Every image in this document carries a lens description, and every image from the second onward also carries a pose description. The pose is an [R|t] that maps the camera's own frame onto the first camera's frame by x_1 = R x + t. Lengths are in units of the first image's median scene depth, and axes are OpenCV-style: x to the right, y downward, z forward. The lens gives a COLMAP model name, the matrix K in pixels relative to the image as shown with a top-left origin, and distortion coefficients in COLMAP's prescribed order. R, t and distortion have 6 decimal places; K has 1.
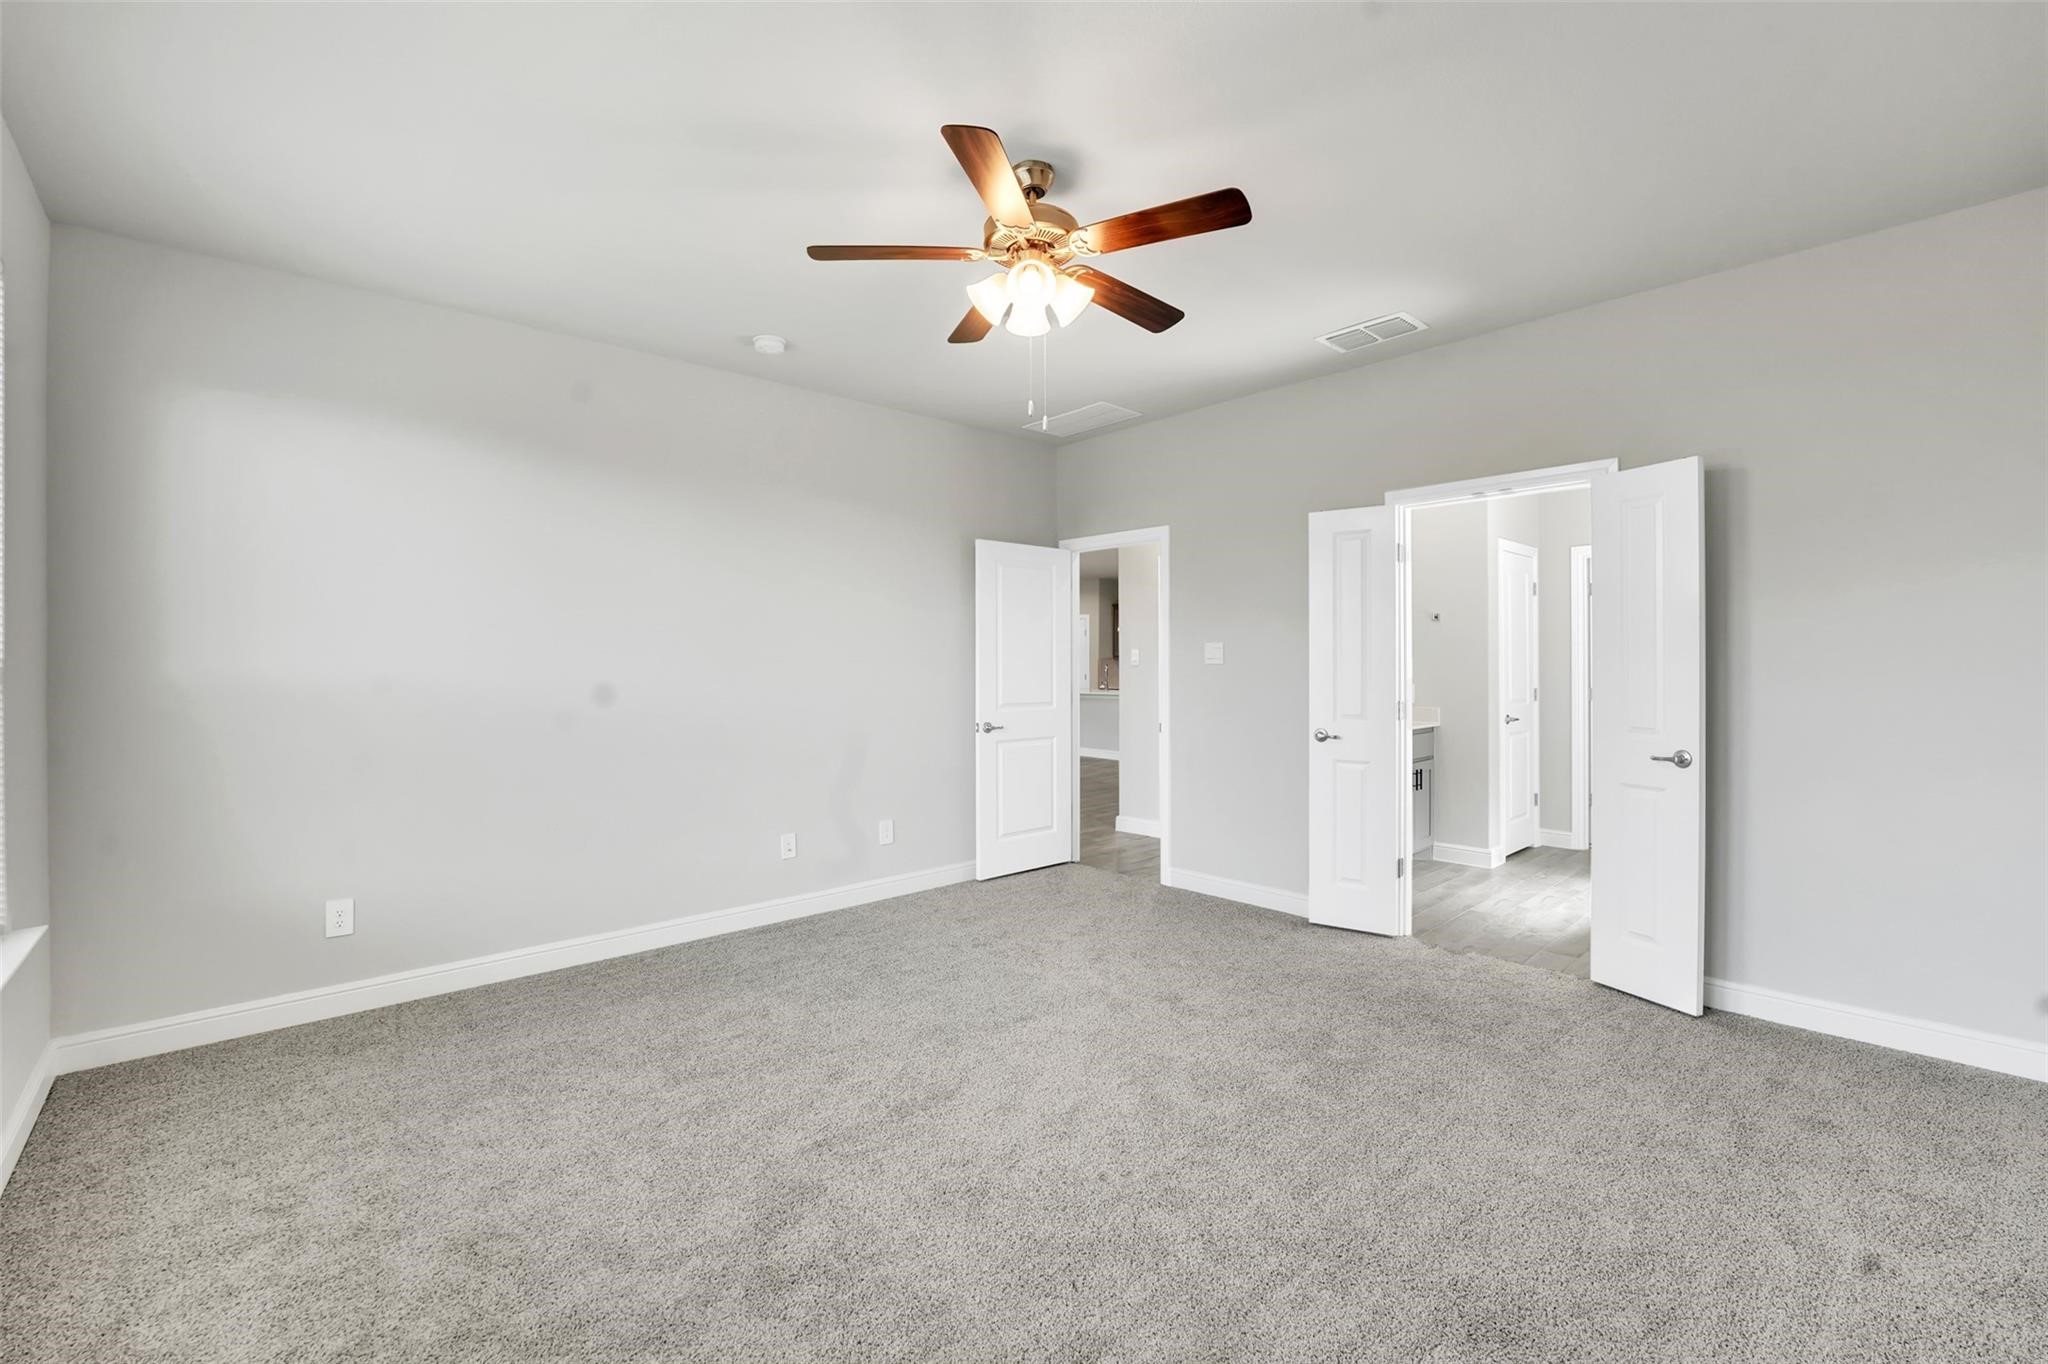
lens RADIAL K [[851.0, 0, 1023.9], [0, 851.0, 686.3], [0, 0, 1]] dist [-0.024010, 0.001622]
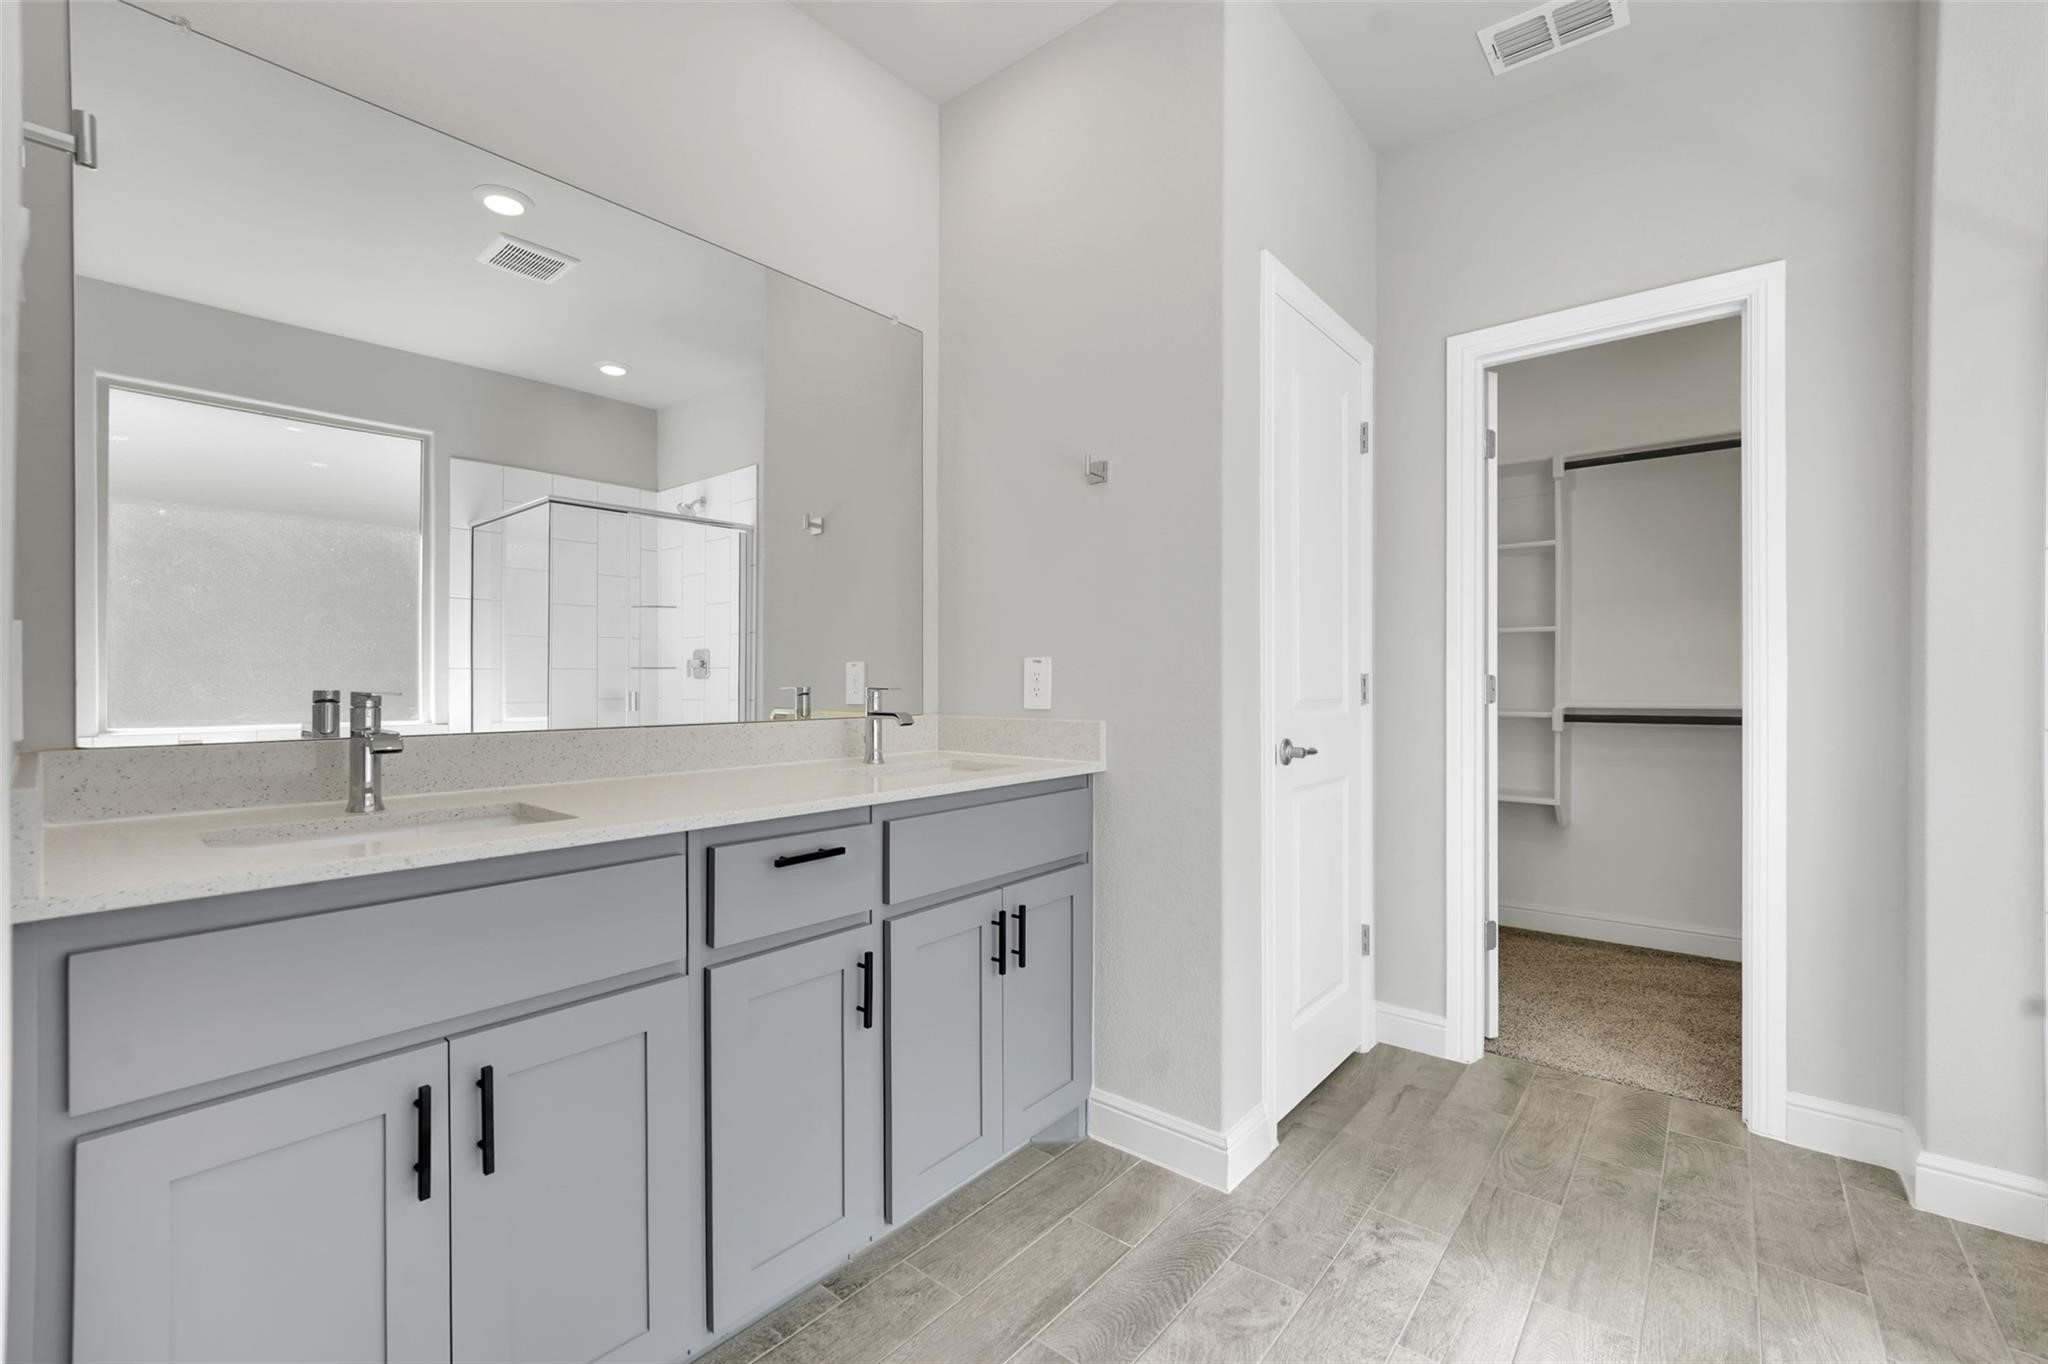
lens RADIAL K [[851.0, 0, 1023.9], [0, 851.0, 686.3], [0, 0, 1]] dist [-0.024010, 0.001622]
pose [[0.993203, 0.007884, 0.116132, 0.392698], [-0.007246, 0.999956, -0.005917, 0.012579], [-0.116173, 0.005036, 0.993216, 0.606994]]
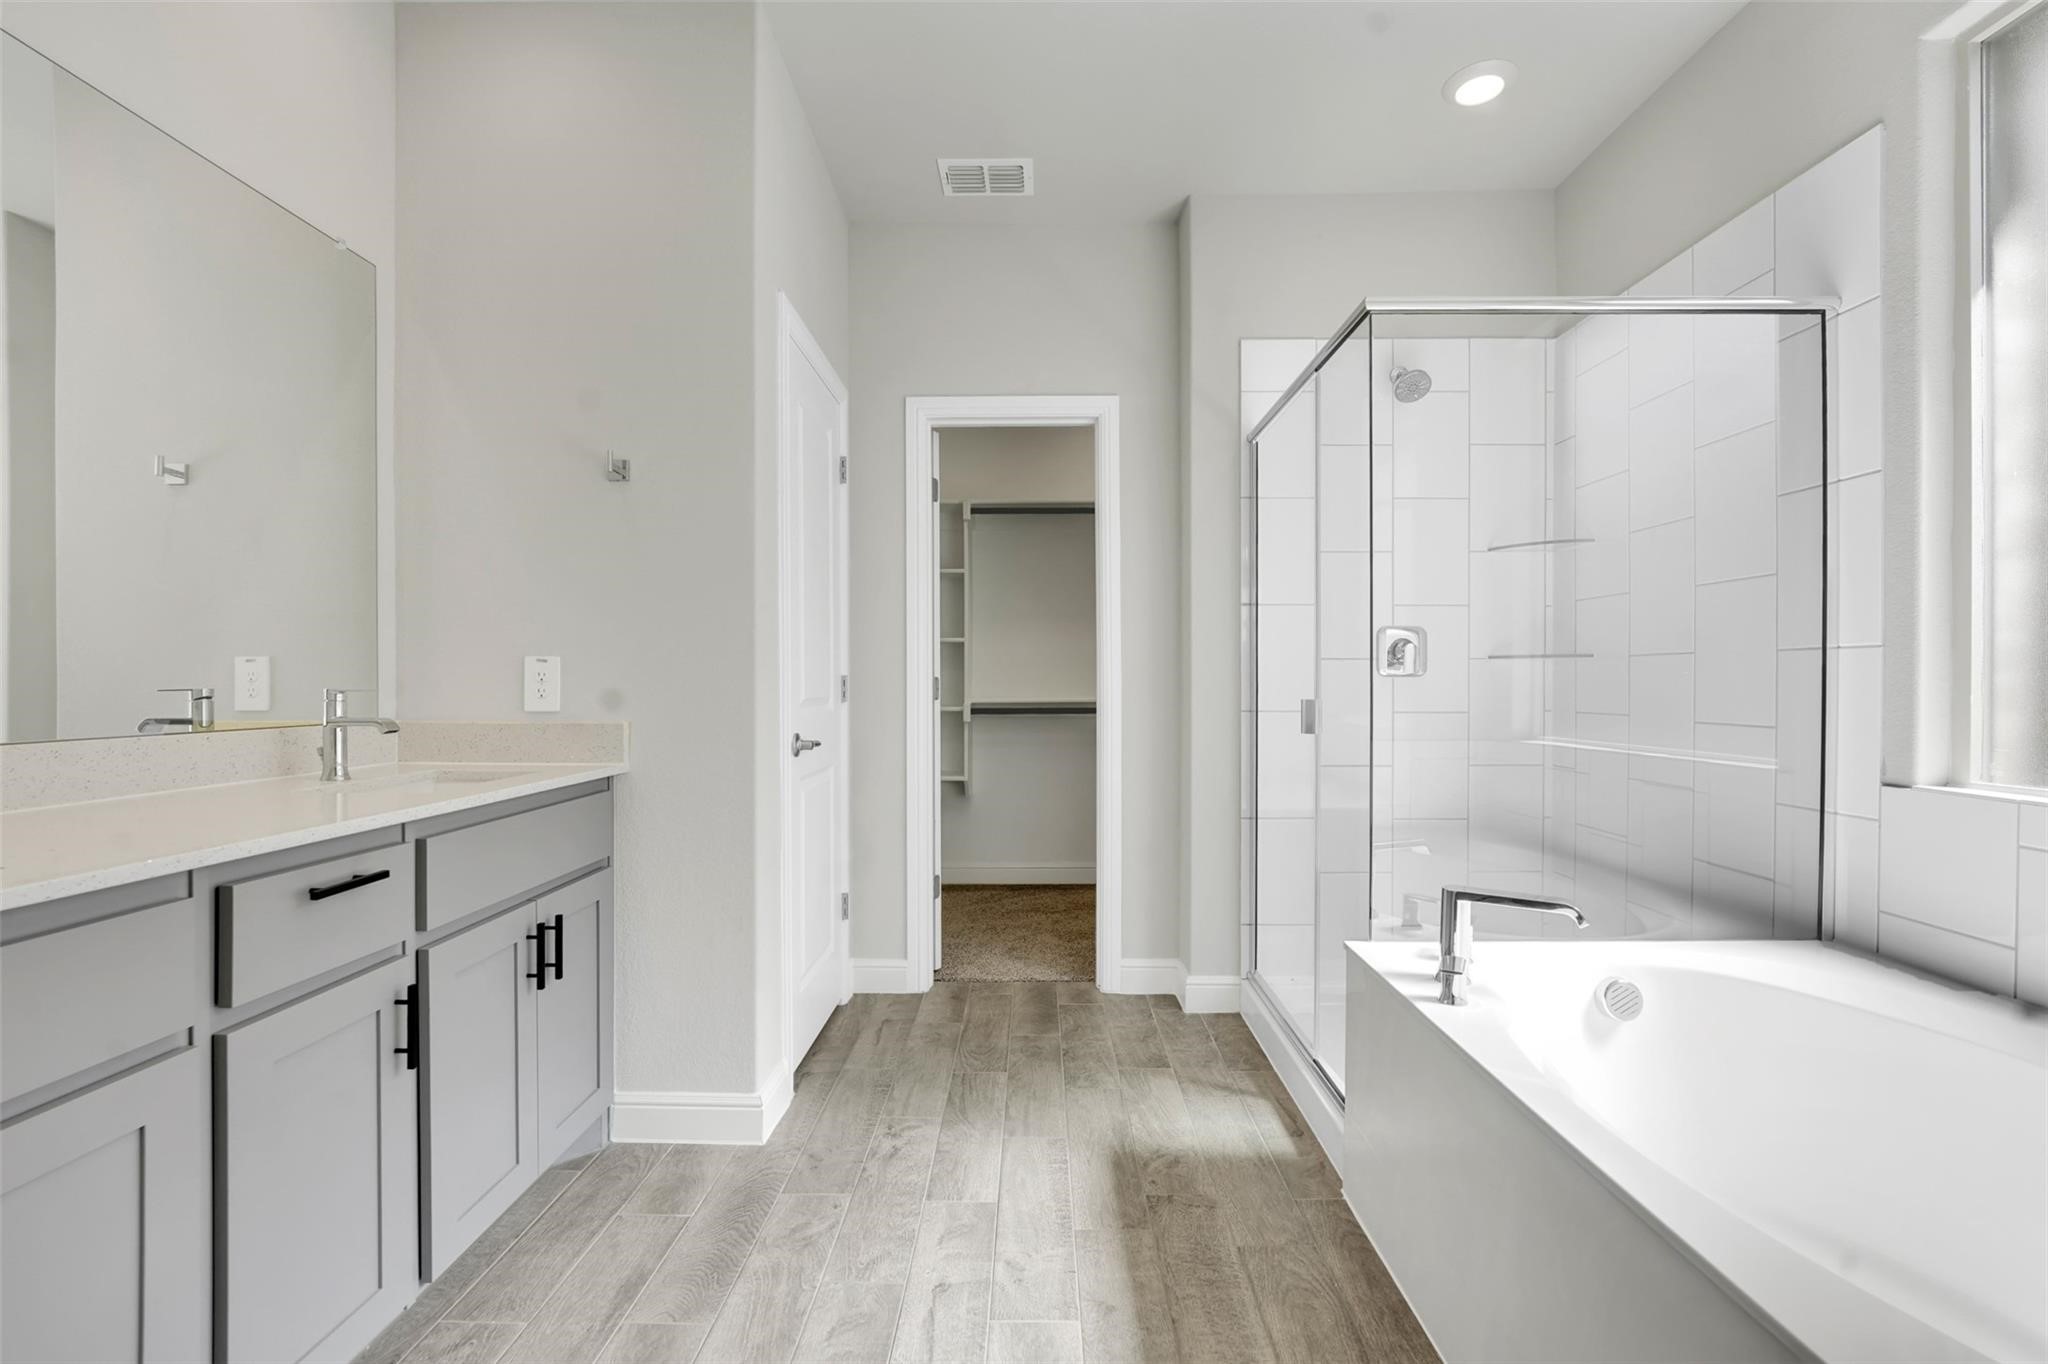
lens RADIAL K [[867.9, 0, 1021.1], [0, 867.9, 694.1], [0, 0, 1]] dist [-0.047186, 0.000235]
pose [[0.690538, 0.001134, 0.723295, 0.321637], [-0.003153, 0.999994, 0.001443, 0.012151], [-0.723289, -0.003277, 0.690537, 0.590797]]
